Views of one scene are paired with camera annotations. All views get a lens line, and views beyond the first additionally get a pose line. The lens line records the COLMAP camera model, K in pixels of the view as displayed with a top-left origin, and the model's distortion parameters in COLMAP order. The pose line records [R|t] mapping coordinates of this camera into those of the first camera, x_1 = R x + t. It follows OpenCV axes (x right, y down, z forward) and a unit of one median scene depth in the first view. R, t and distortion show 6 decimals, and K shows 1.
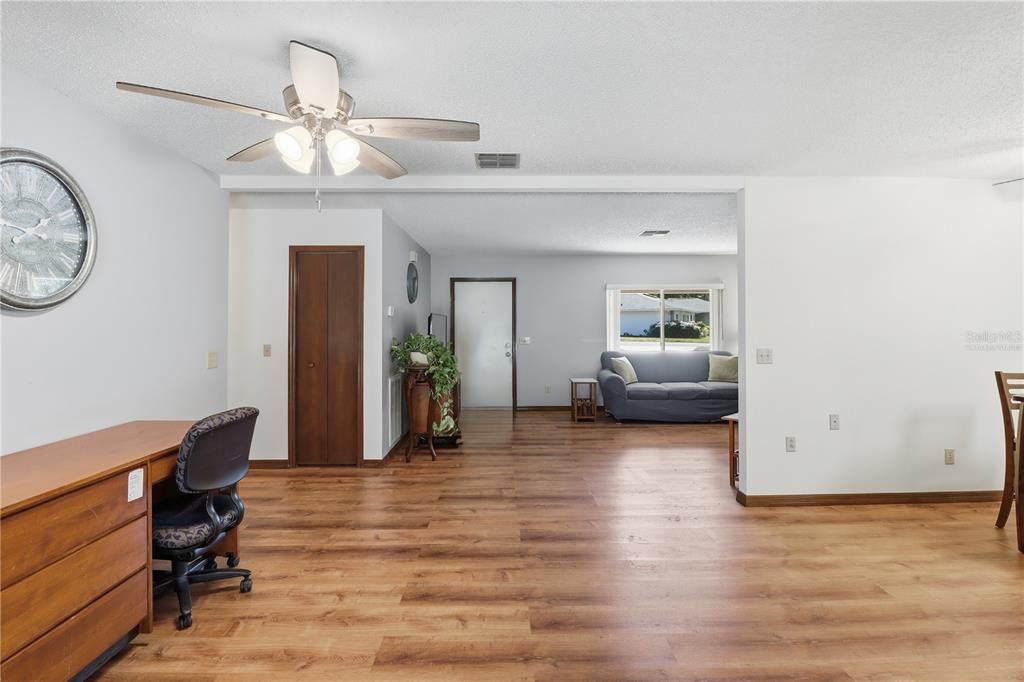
lens RADIAL K [[486.8, 0, 516.5], [0, 486.8, 319.3], [0, 0, 1]] dist [-0.010073, -0.003345]
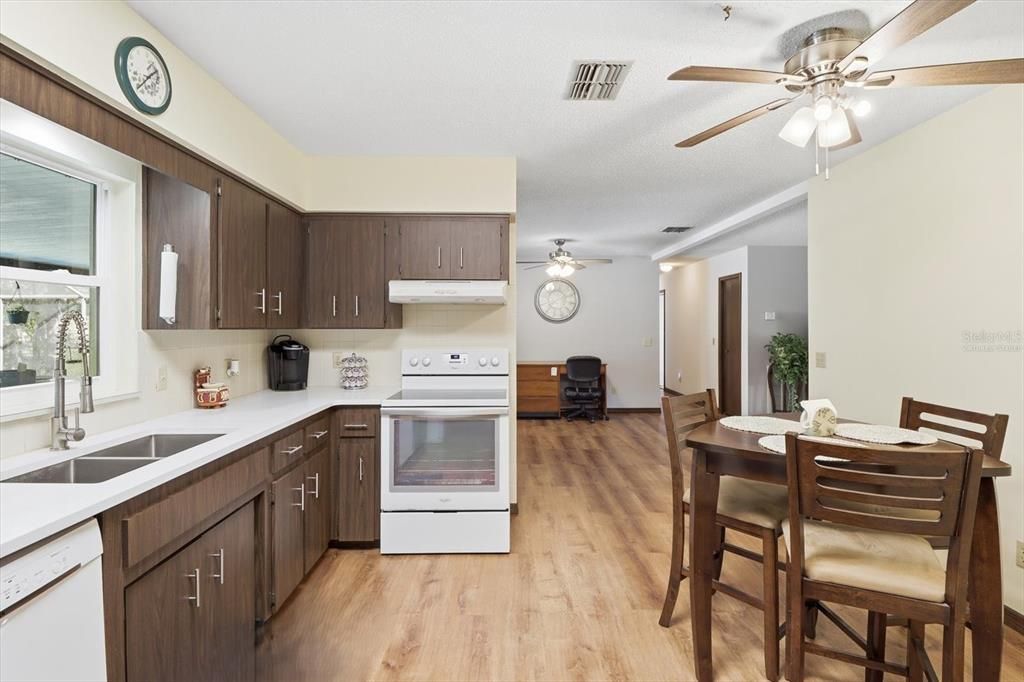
lens RADIAL K [[486.8, 0, 507.5], [0, 486.8, 327.8], [0, 0, 1]] dist [-0.010073, -0.003345]
pose [[-0.022866, 0.007839, -0.999708, 1.527910], [0.009647, 0.999924, 0.007620, -0.003979], [0.999692, -0.009470, -0.022940, 0.401331]]
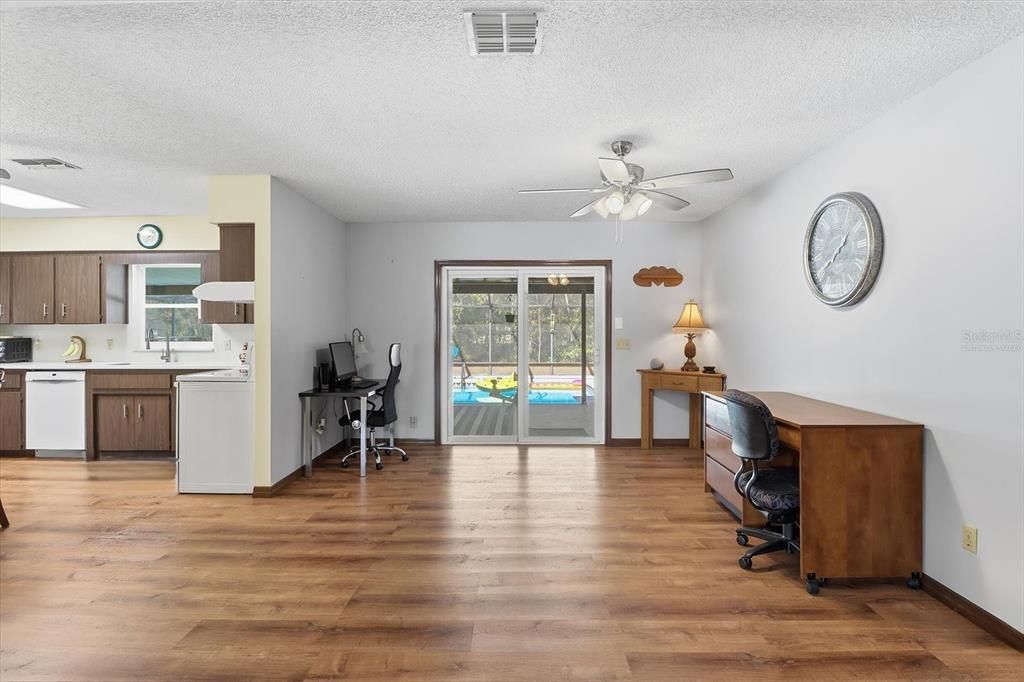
lens RADIAL K [[512.9, 0, 510.0], [0, 512.9, 327.9], [0, 0, 1]] dist [-0.010618, -0.003264]
pose [[-0.999358, 0.004483, 0.035544, -0.060700], [0.004088, 0.999929, -0.011203, 0.033522], [-0.035592, -0.011050, -0.999305, 1.481120]]
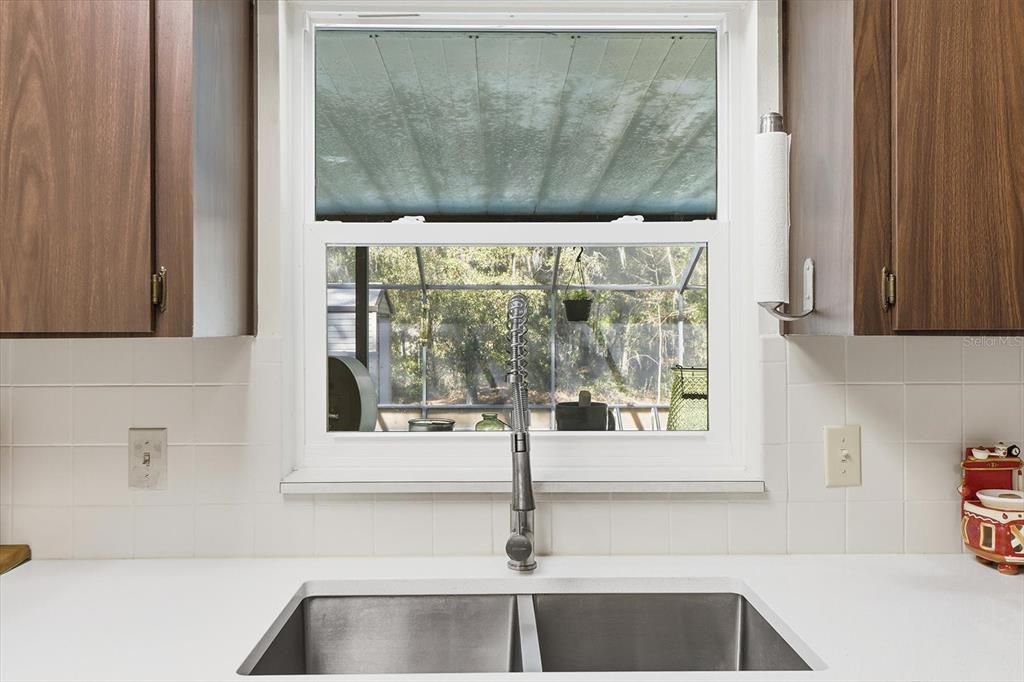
lens RADIAL K [[801.8, 0, 497.8], [0, 801.8, 326.3], [0, 0, 1]] dist [0.000692, -0.005429]
pose [[-0.999996, 0.002267, -0.001421, 1.067779], [0.002292, 0.999843, -0.017558, 0.001647], [0.001381, -0.017561, -0.999845, 0.350052]]
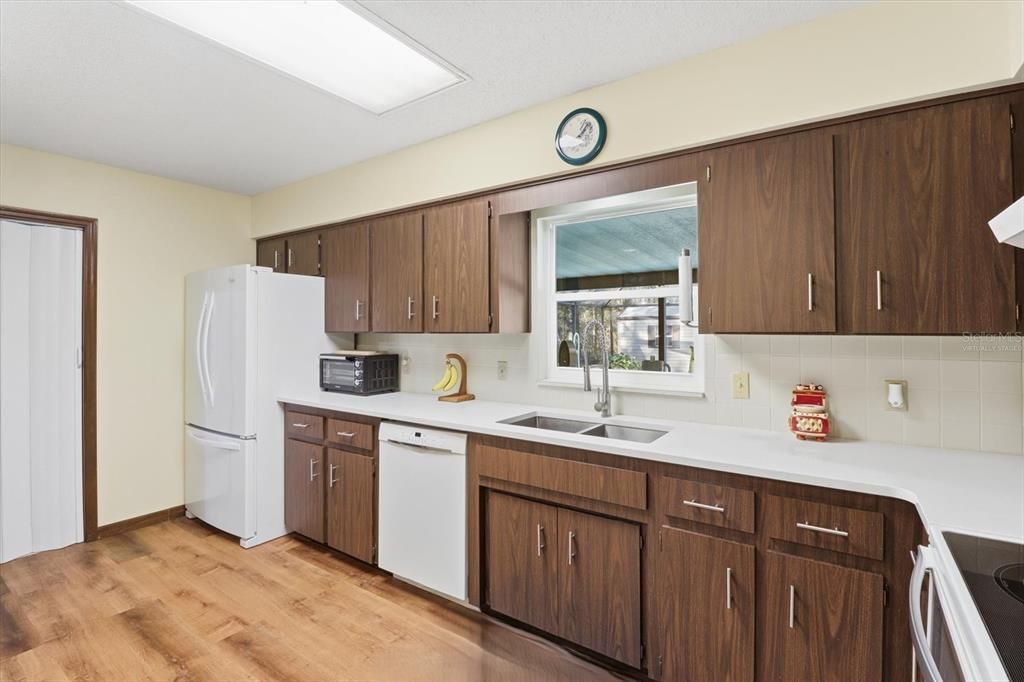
lens RADIAL K [[486.8, 0, 515.3], [0, 486.8, 323.4], [0, 0, 1]] dist [-0.010073, -0.003345]
pose [[-0.807896, 0.009950, 0.589240, 0.748087], [-0.003092, 0.999772, -0.021123, -0.000124], [-0.589316, -0.018887, -0.807682, 0.582210]]
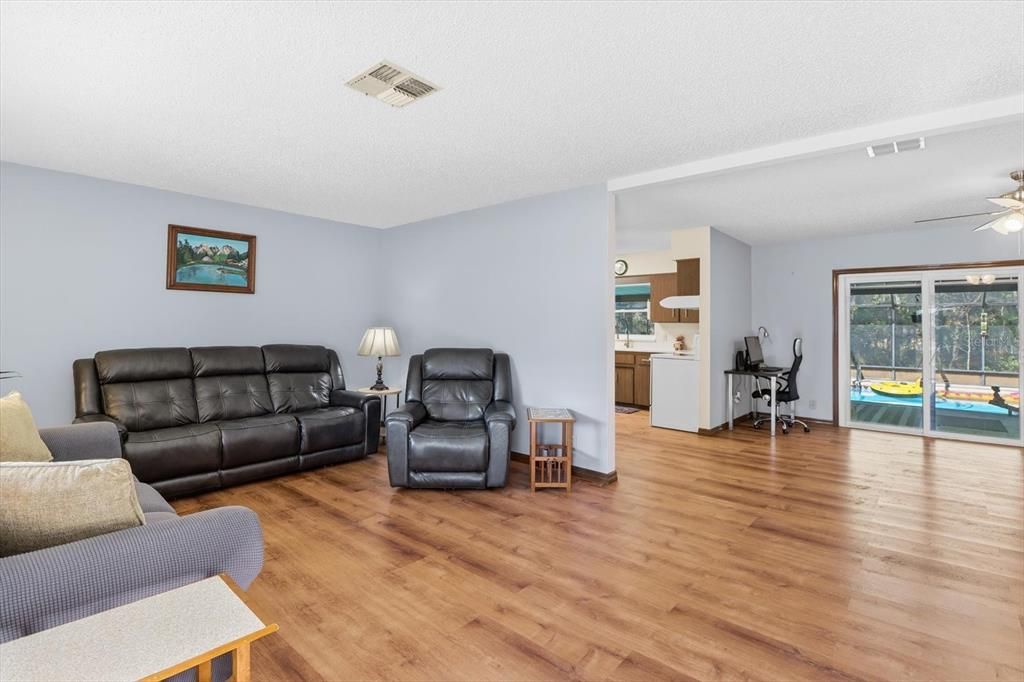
lens RADIAL K [[486.8, 0, 512.0], [0, 486.8, 315.0], [0, 0, 1]] dist [-0.010073, -0.003345]
pose [[-0.735662, 0.013441, 0.677215, -0.112187], [-0.013820, 0.999297, -0.034847, 0.050101], [-0.677208, -0.034995, -0.734959, 2.024892]]
